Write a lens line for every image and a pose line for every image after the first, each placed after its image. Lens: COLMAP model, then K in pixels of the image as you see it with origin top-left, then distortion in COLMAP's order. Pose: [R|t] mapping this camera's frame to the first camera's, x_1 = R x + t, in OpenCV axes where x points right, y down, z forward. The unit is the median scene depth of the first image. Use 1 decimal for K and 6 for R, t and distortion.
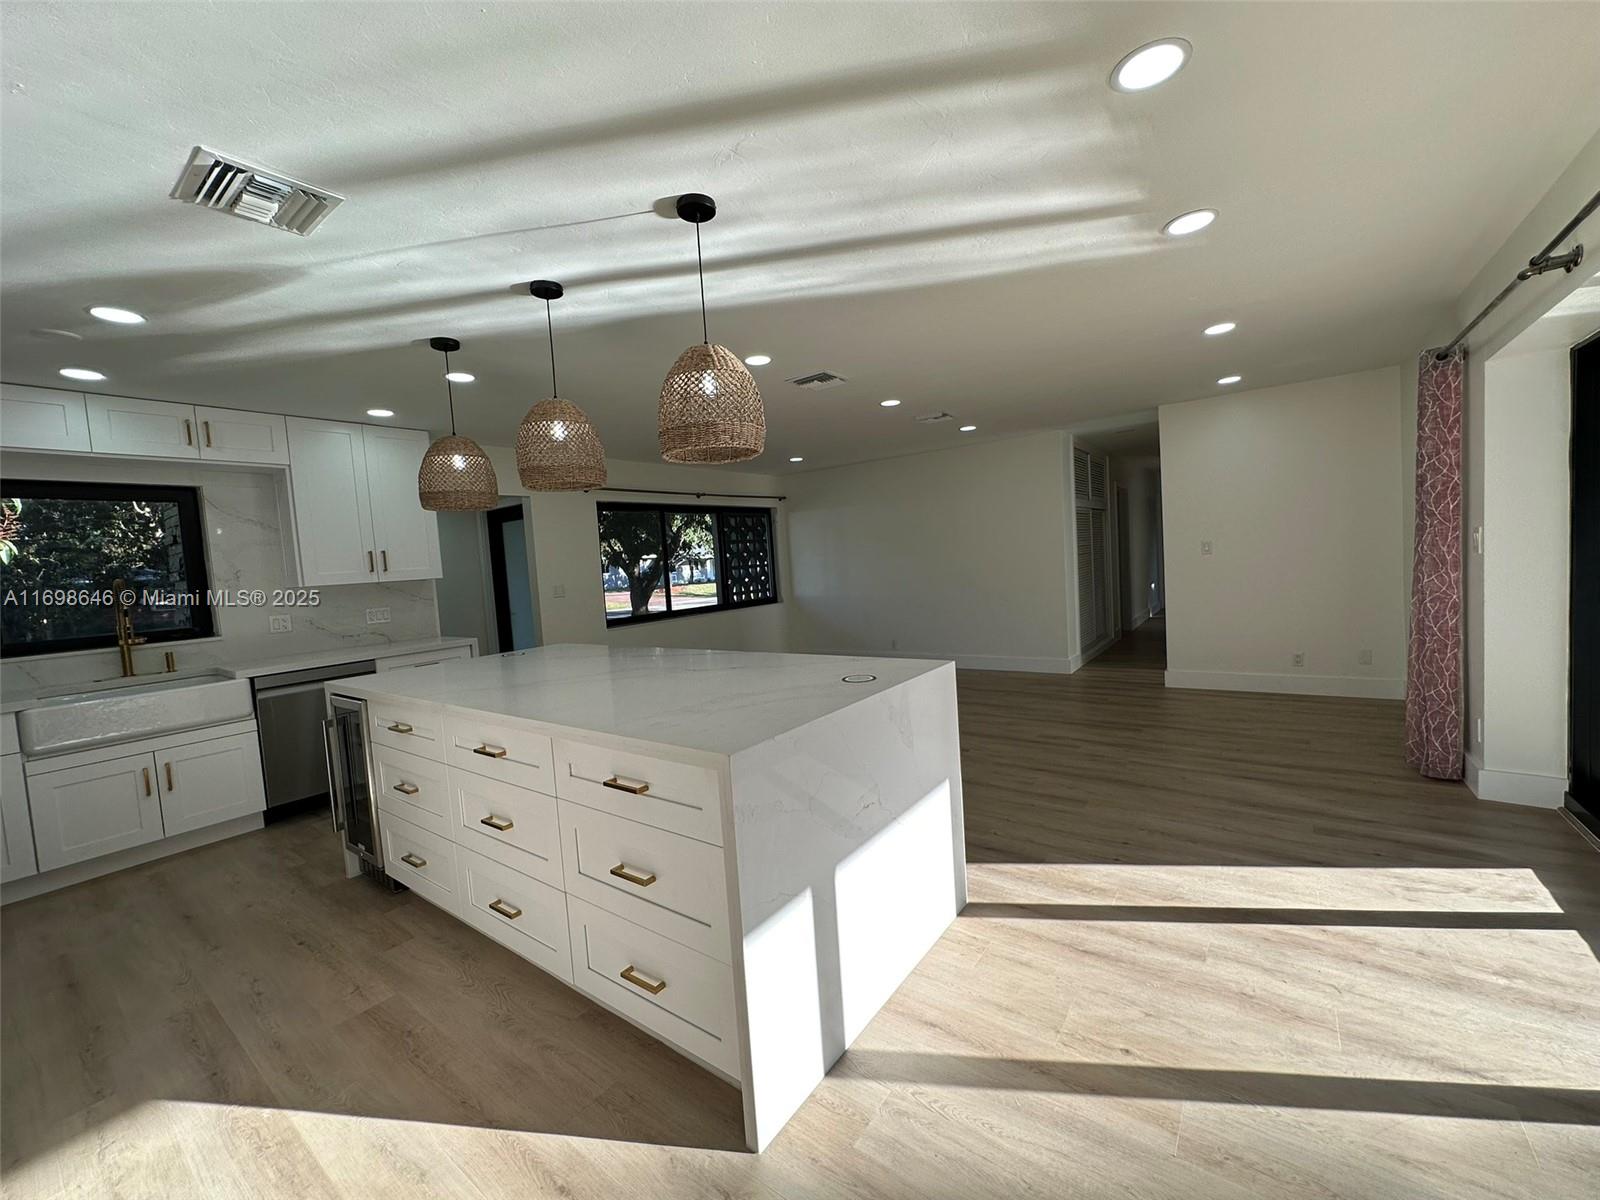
lens RADIAL K [[637.5, 0, 803.0], [0, 637.5, 596.3], [0, 0, 1]] dist [0.000714, -0.000693]
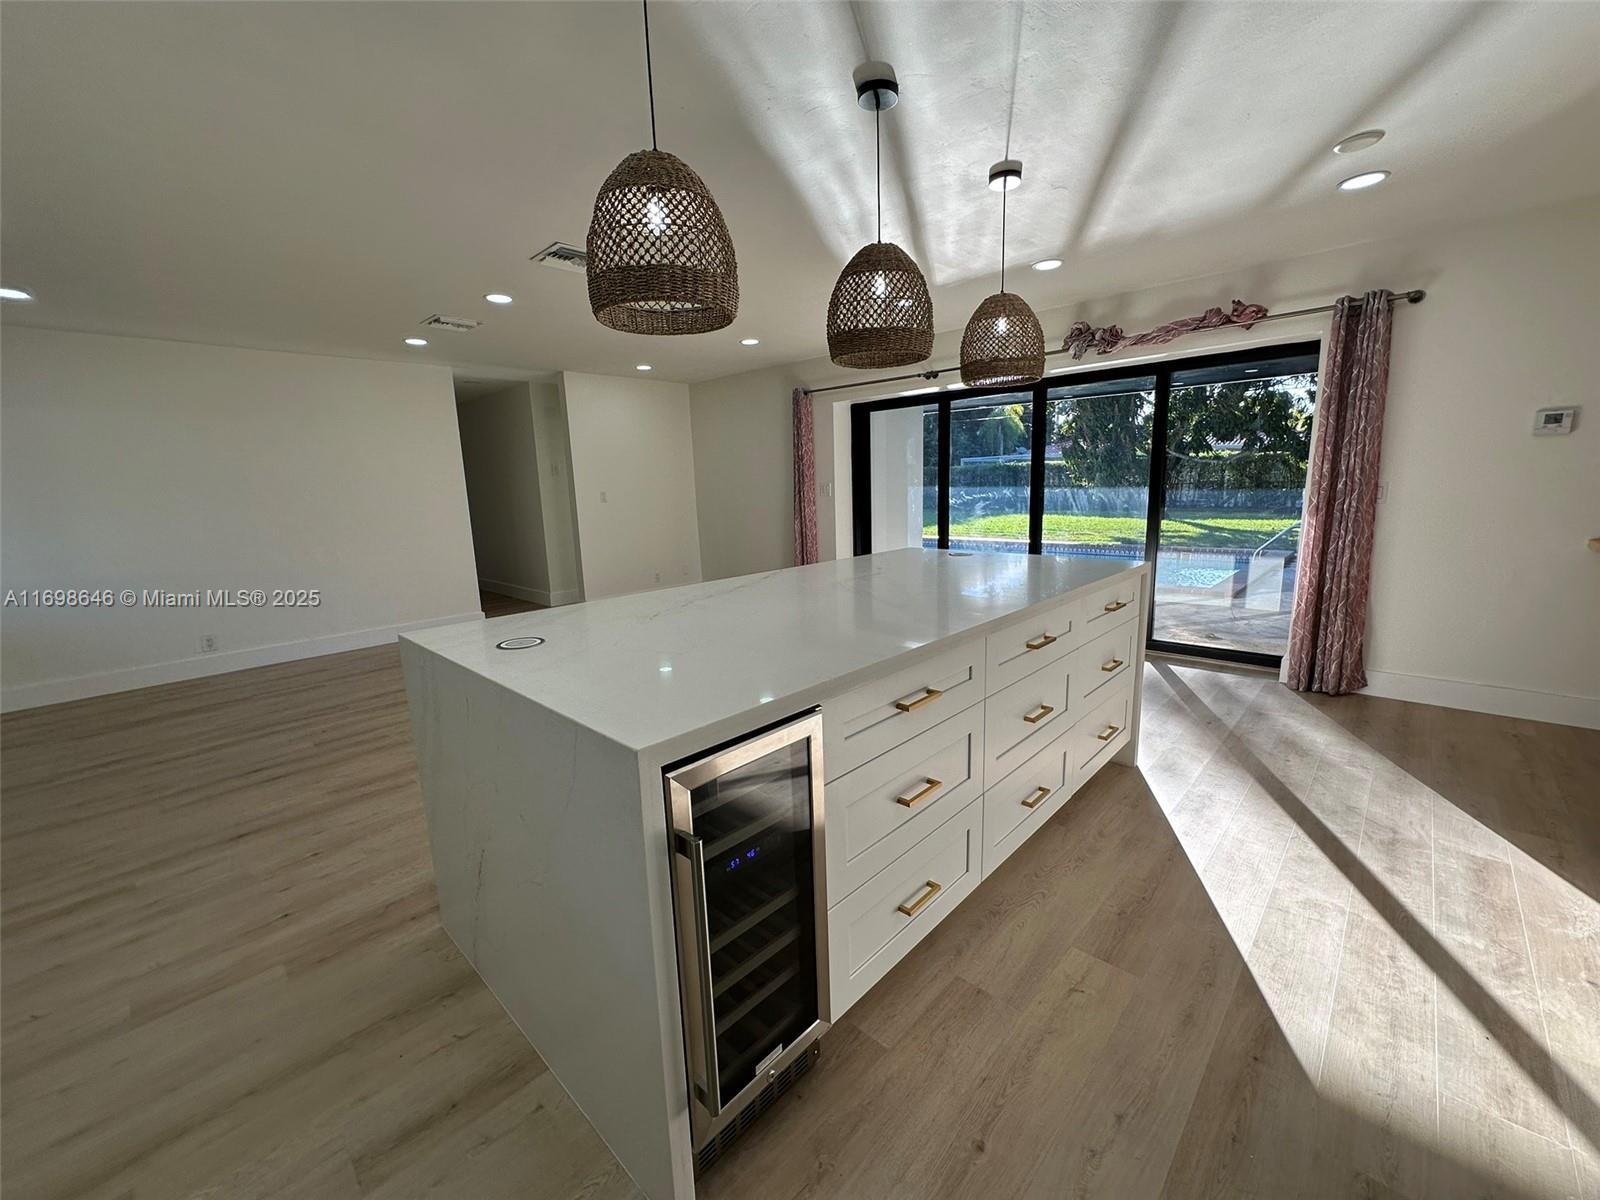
lens RADIAL K [[637.5, 0, 803.0], [0, 637.5, 596.3], [0, 0, 1]] dist [0.000714, -0.000693]
pose [[0.124087, -0.113652, 0.985741, -1.159355], [0.082489, 0.991162, 0.103893, 0.035579], [-0.988837, 0.068421, 0.132366, 0.957985]]
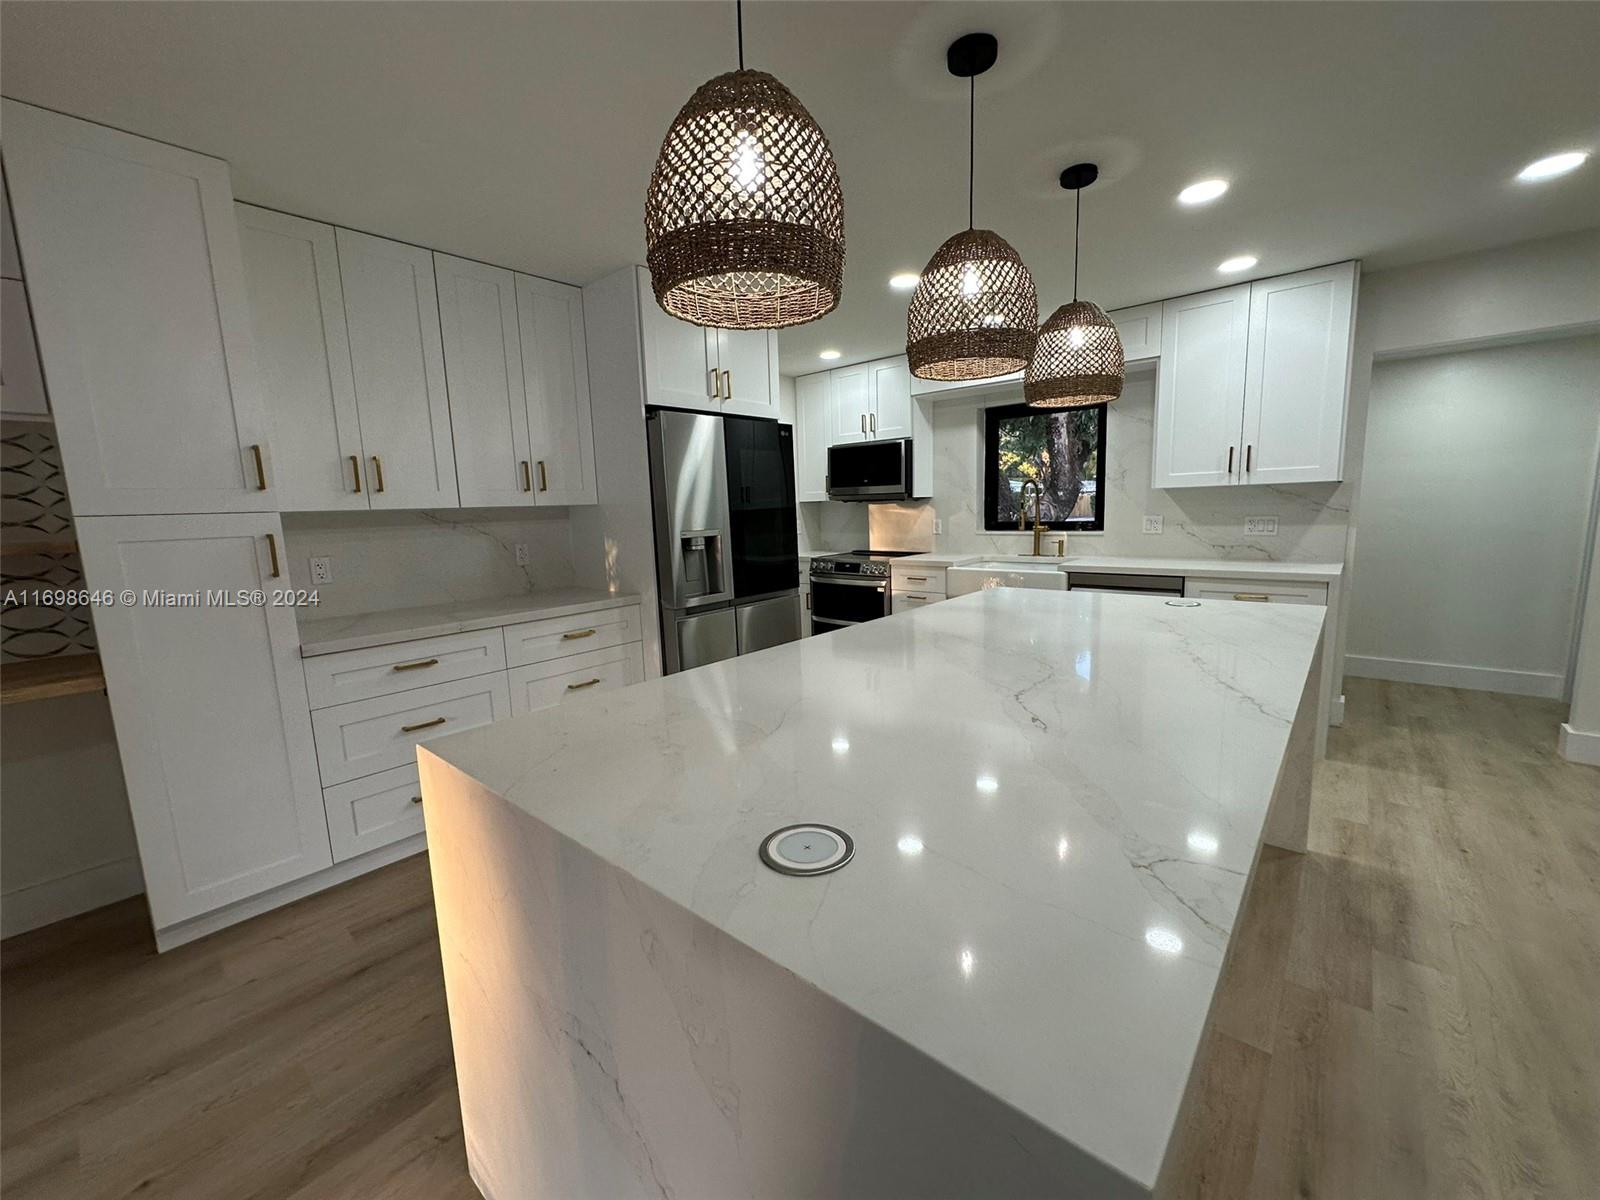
lens RADIAL K [[637.5, 0, 803.0], [0, 637.5, 596.3], [0, 0, 1]] dist [0.000714, -0.000693]
pose [[-0.071098, 0.208862, -0.975357, 0.328103], [-0.016993, 0.977436, 0.210546, -0.074454], [0.997325, 0.031543, -0.065944, 0.824310]]
